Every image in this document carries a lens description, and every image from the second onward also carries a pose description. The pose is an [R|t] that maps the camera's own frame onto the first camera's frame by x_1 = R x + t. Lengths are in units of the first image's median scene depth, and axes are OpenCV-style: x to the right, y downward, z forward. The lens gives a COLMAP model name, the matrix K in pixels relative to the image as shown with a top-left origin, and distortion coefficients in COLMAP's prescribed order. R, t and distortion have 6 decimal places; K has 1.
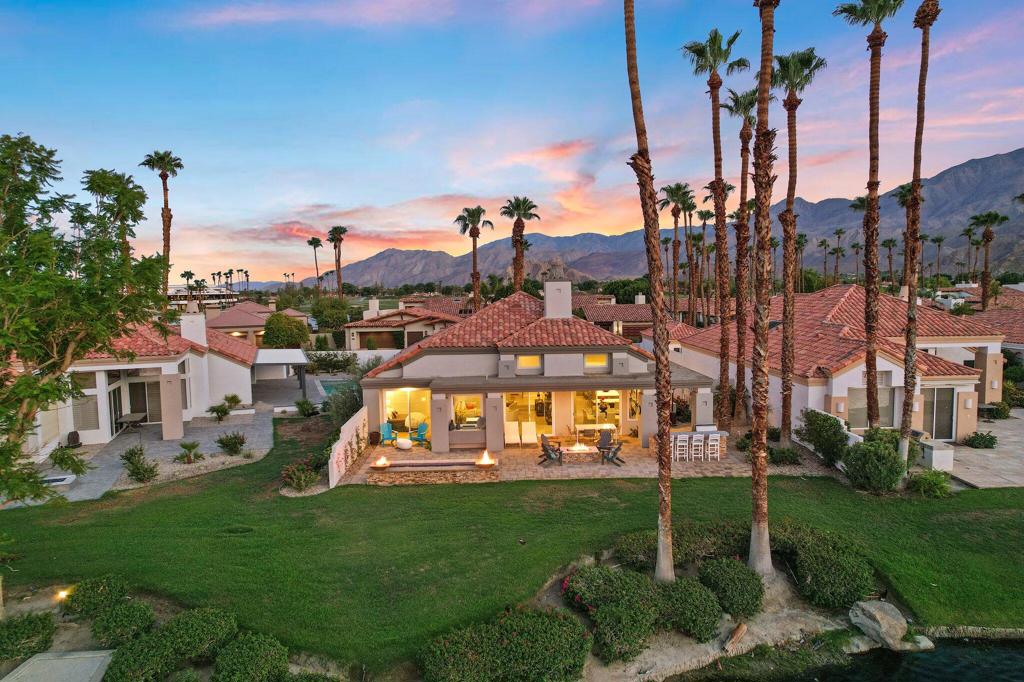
lens RADIAL K [[651.6, 0, 512.0], [0, 651.6, 339.2], [0, 0, 1]] dist [-0.059332, 0.046325]
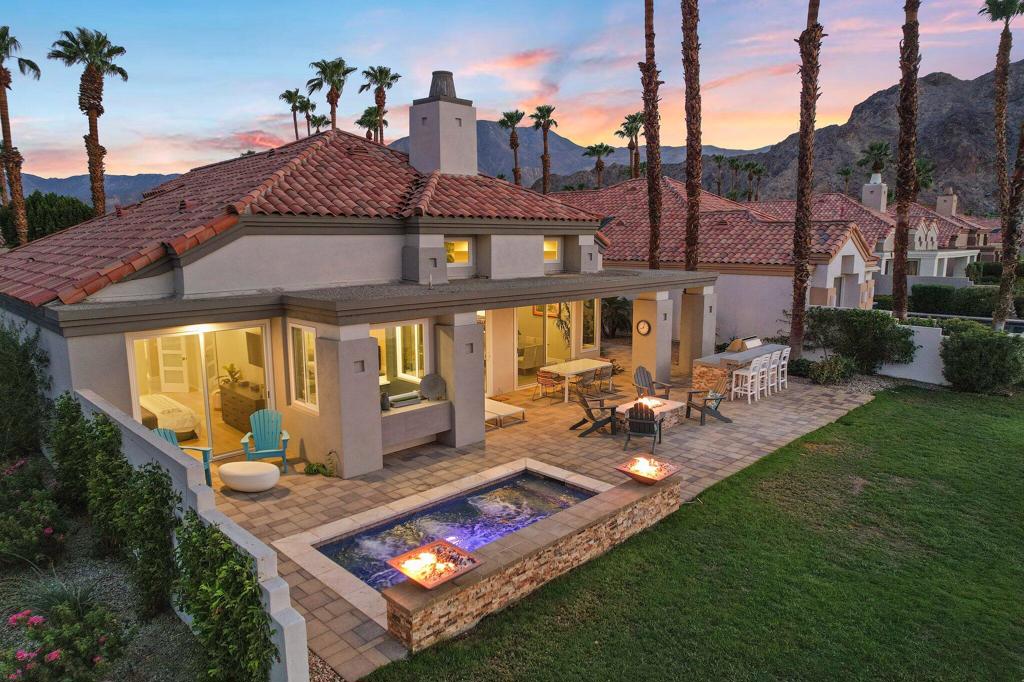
lens RADIAL K [[651.6, 0, 519.6], [0, 651.6, 344.9], [0, 0, 1]] dist [-0.059332, 0.046325]
pose [[0.718523, -0.096537, 0.688771, -0.334215], [0.042927, 0.994588, 0.094619, 0.070891], [-0.694178, -0.038419, 0.718778, 0.730142]]
